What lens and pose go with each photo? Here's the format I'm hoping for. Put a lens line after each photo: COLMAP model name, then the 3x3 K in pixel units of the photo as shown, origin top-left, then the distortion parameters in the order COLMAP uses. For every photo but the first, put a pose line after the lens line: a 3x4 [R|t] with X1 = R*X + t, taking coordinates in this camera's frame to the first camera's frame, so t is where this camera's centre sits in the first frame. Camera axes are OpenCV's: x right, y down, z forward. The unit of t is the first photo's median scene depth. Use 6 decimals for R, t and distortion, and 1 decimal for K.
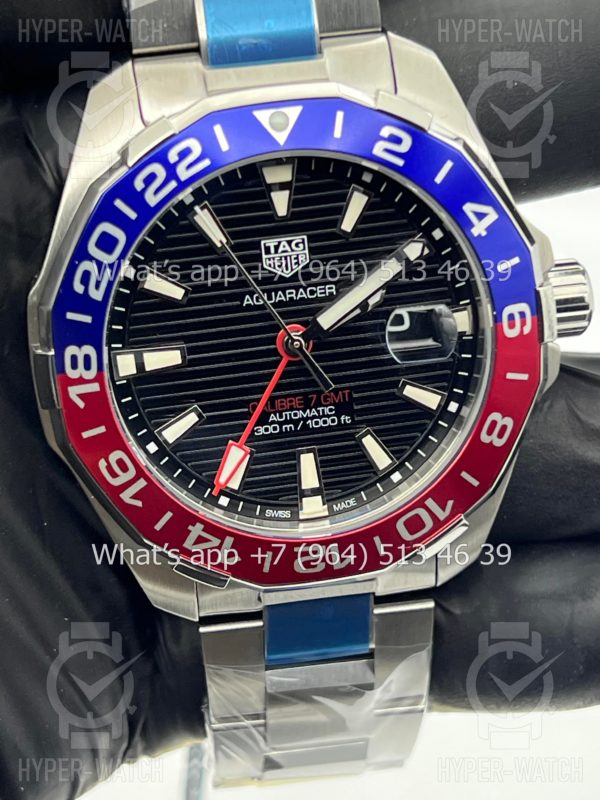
lens RADIAL K [[1864.8, 0, 299.7], [0, 1864.8, 395.9], [0, 0, 1]] dist [0.158616, 0.000000]
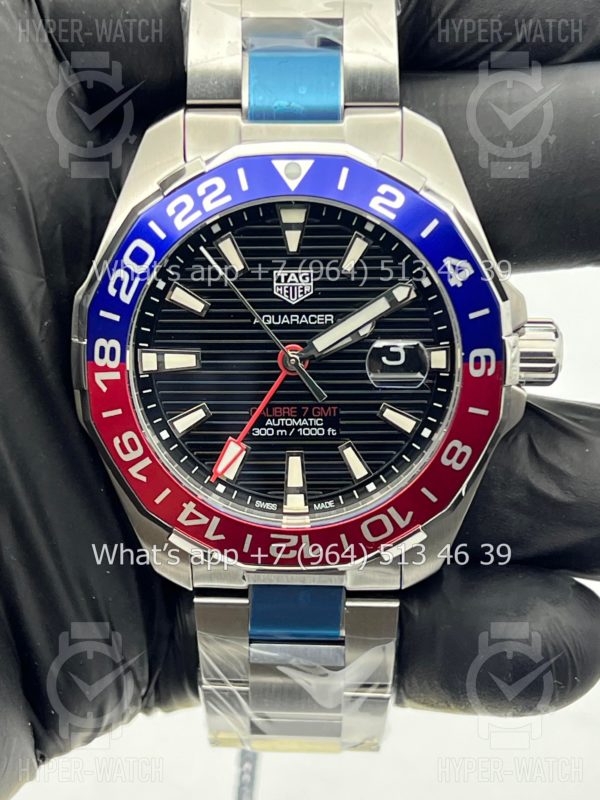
lens RADIAL K [[1864.8, 0, 298.5], [0, 1864.8, 398.3], [0, 0, 1]] dist [0.158616, 0.000000]
pose [[0.982713, 0.118564, -0.142189, 0.170970], [-0.124448, 0.991670, -0.033203, 0.033860], [0.137068, 0.050325, 0.989282, -0.159013]]
